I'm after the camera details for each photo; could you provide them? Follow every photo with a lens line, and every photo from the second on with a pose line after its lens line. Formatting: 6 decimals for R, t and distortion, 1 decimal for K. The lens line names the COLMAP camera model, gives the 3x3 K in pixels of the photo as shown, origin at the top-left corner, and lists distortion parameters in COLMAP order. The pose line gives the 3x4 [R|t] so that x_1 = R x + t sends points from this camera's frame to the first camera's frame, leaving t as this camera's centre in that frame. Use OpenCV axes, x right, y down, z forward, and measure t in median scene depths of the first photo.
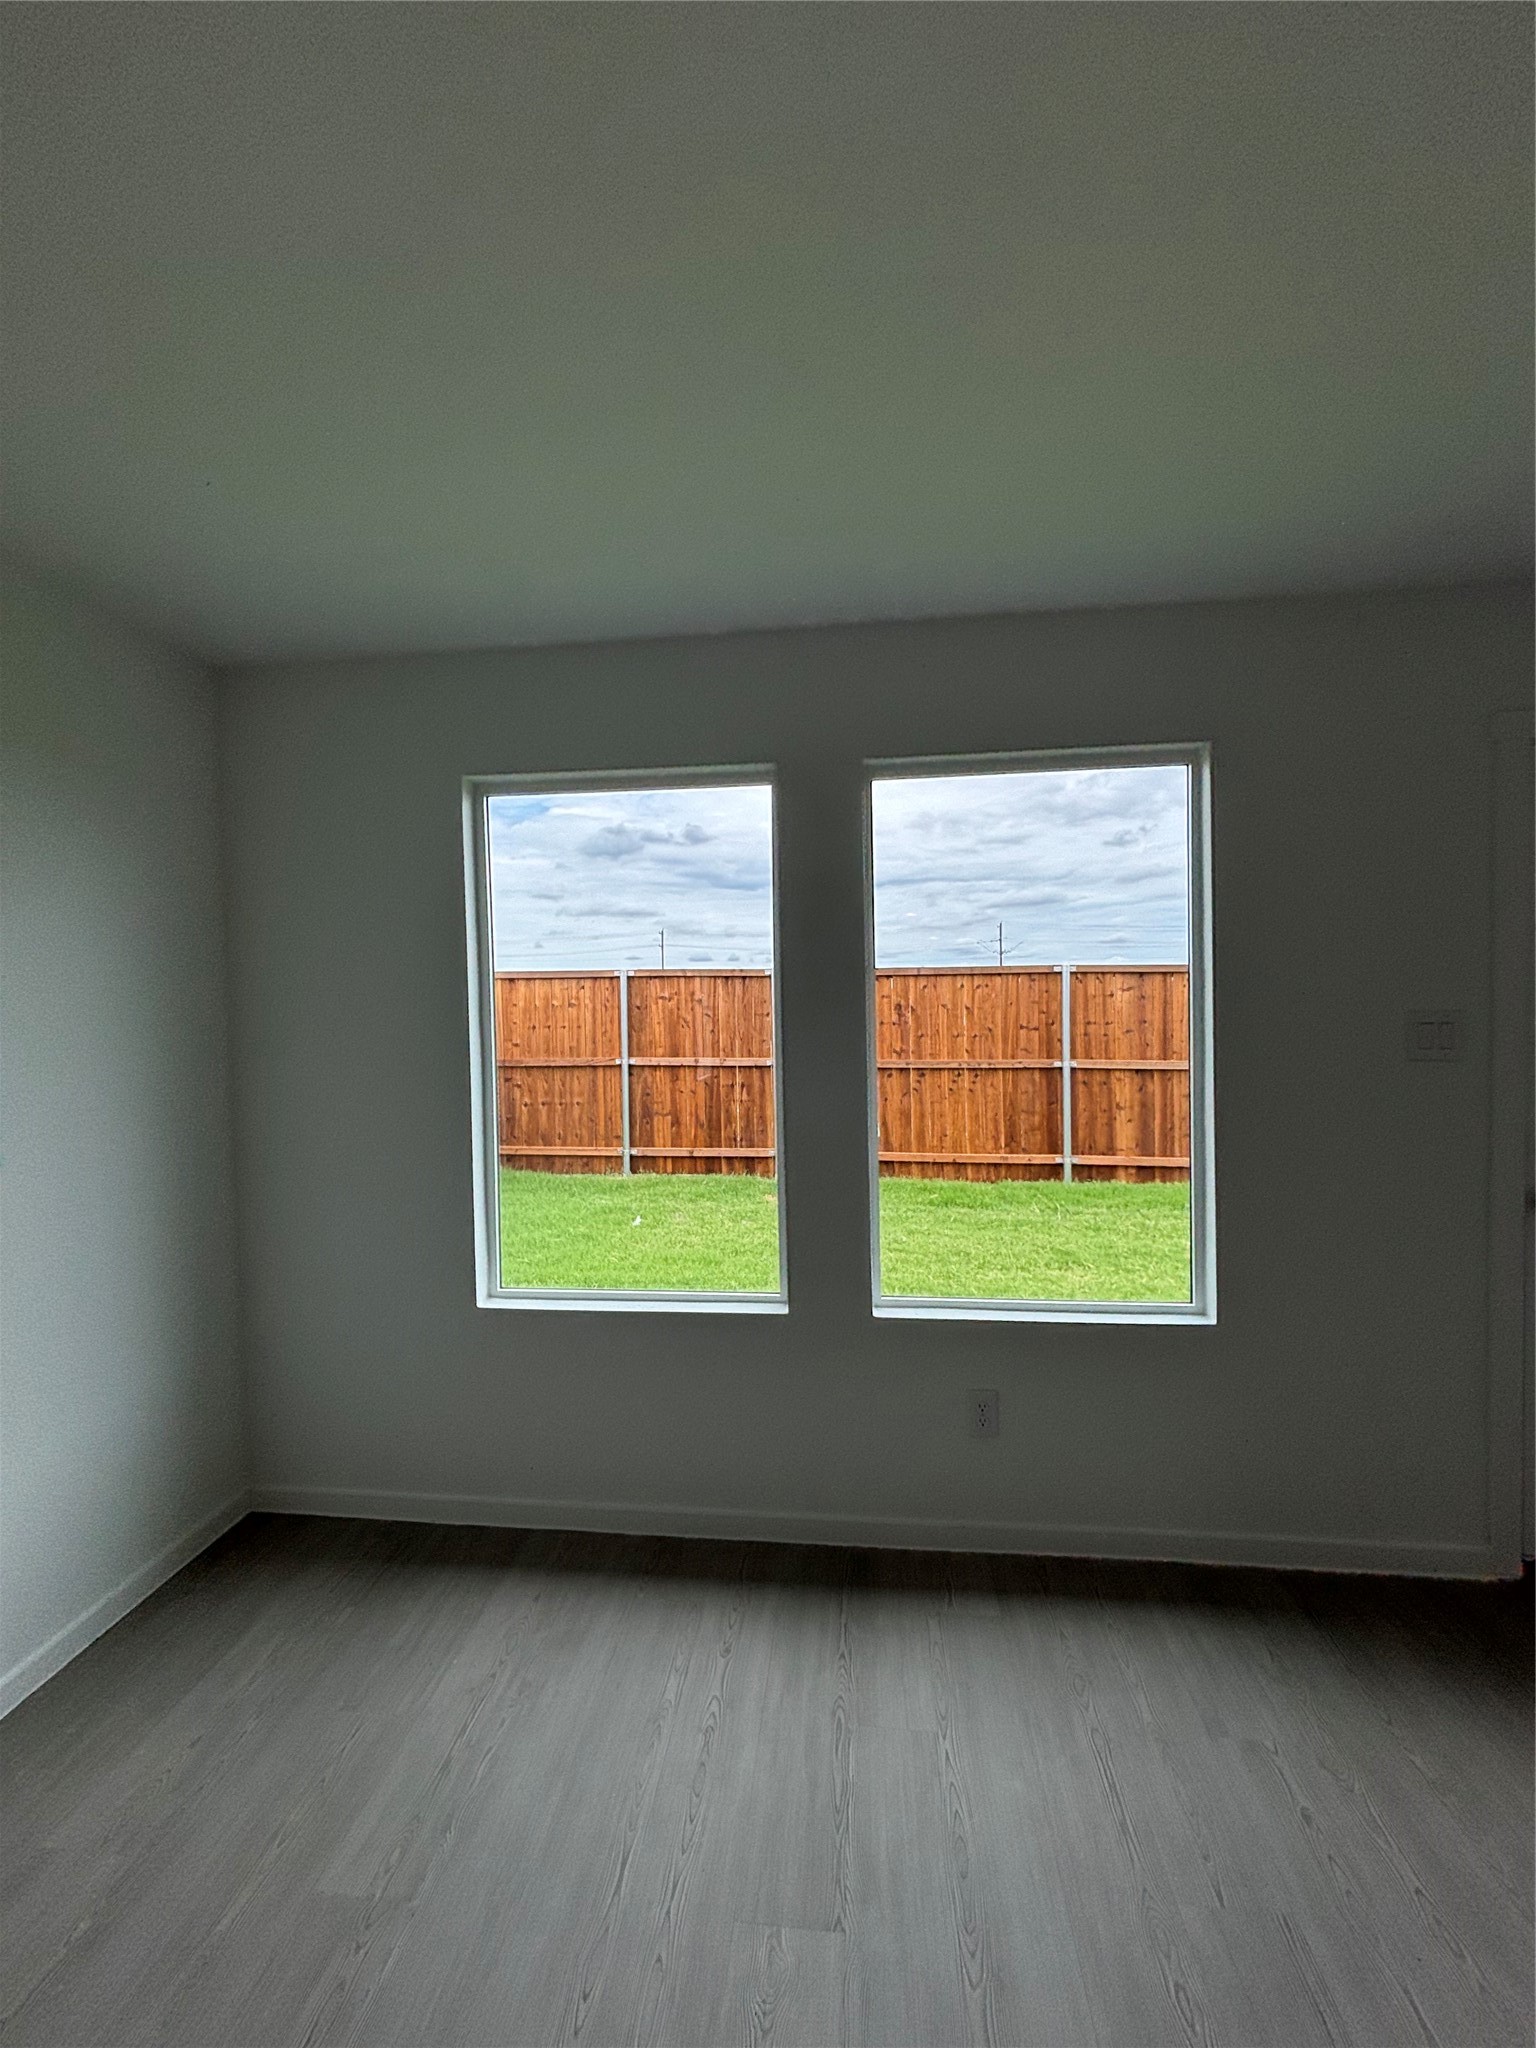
lens RADIAL K [[816.3, 0, 765.6], [0, 816.3, 1028.2], [0, 0, 1]] dist [0.035909, -0.000106]
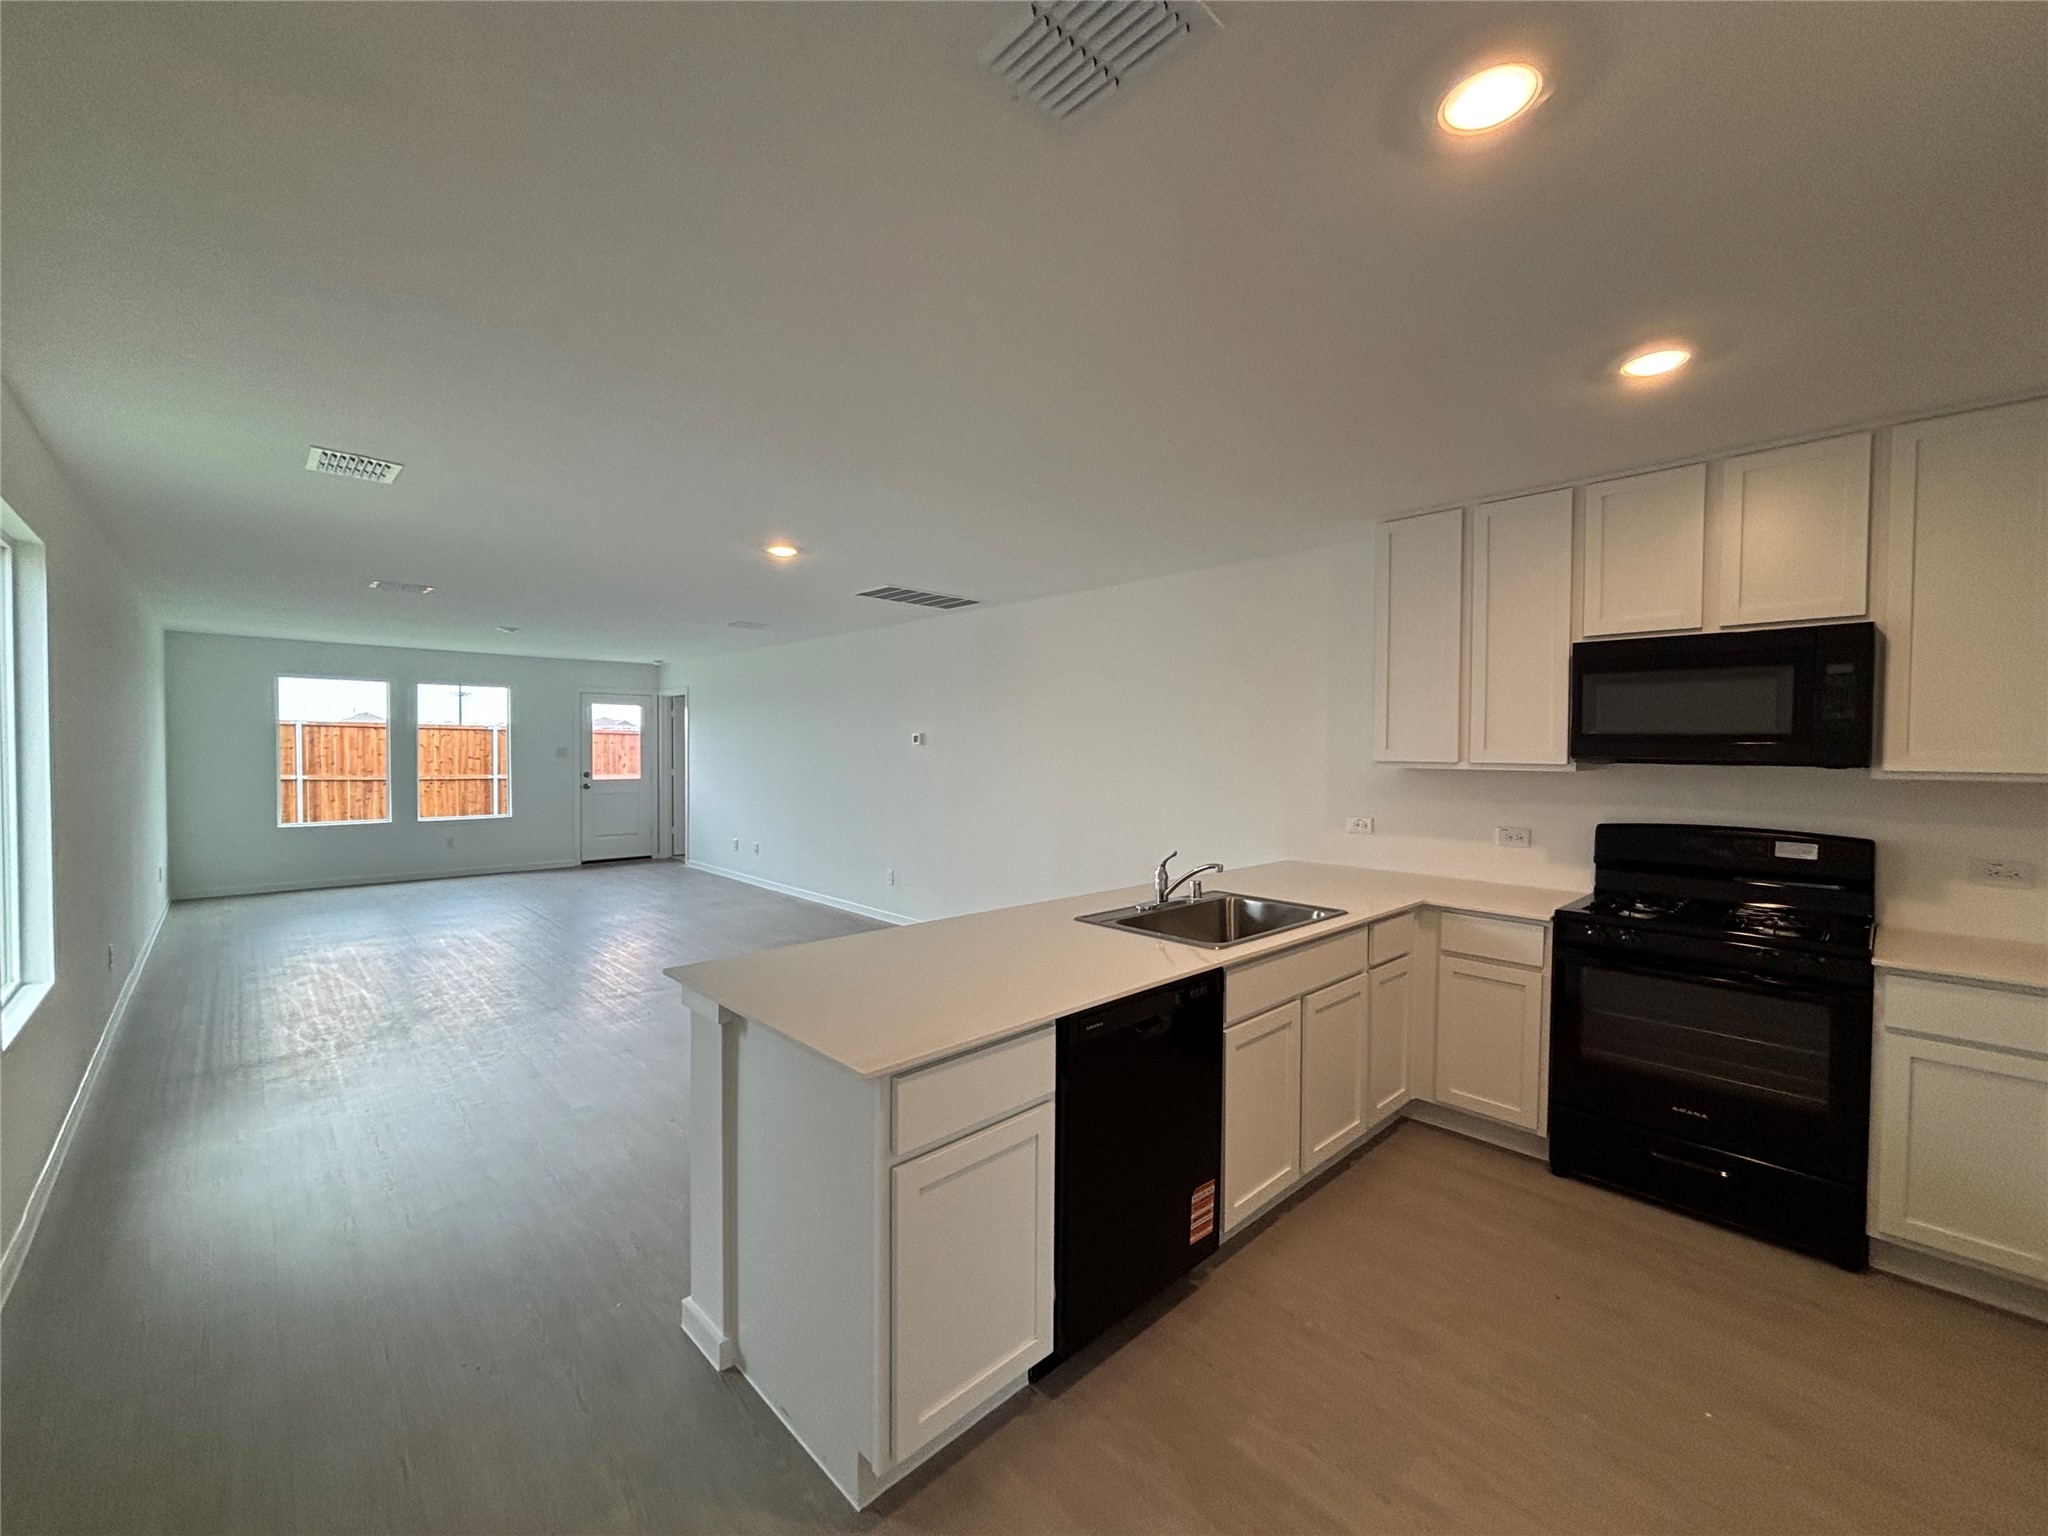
lens RADIAL K [[817.1, 0, 1024.0], [0, 817.1, 768.0], [0, 0, 1]] dist [0.000874, 0.000169]
pose [[0.636943, 0.004898, 0.770895, -0.331584], [0.004590, 0.999938, -0.010145, 0.047377], [-0.770897, 0.010000, 0.636881, -1.189735]]
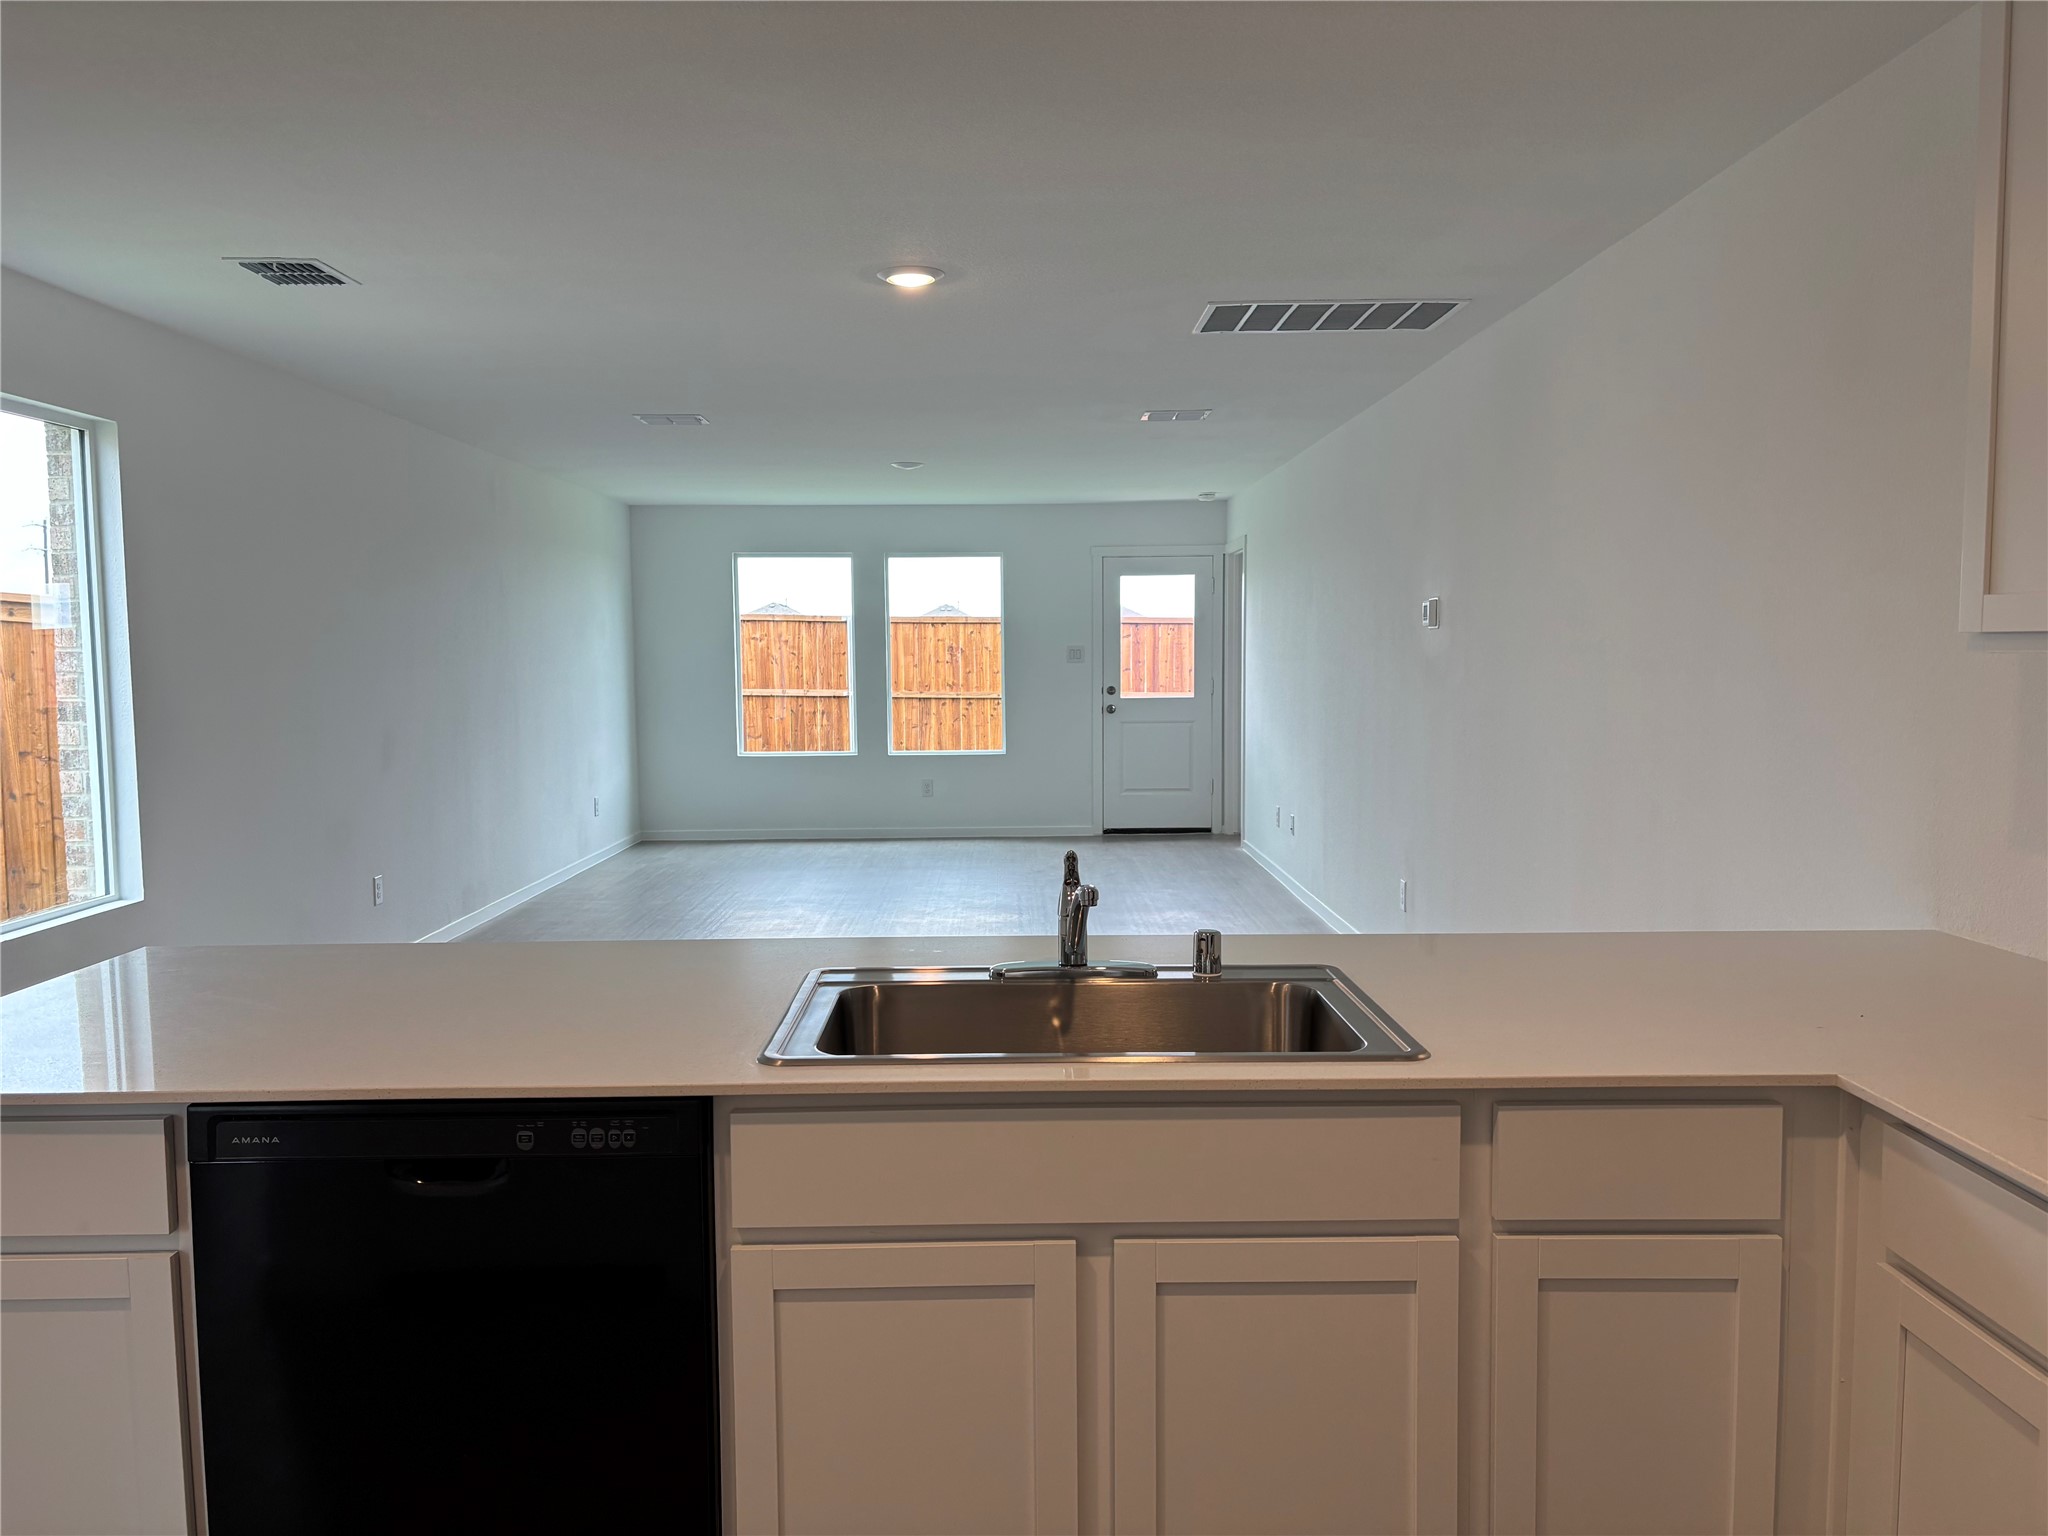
lens RADIAL K [[1524.6, 0, 1026.3], [0, 1524.6, 779.9], [0, 0, 1]] dist [0.064330, -0.066429]
pose [[0.991611, -0.000207, 0.129256, -0.022361], [-0.006483, 0.998660, 0.051335, 0.053480], [-0.129093, -0.051742, 0.990282, -1.308342]]
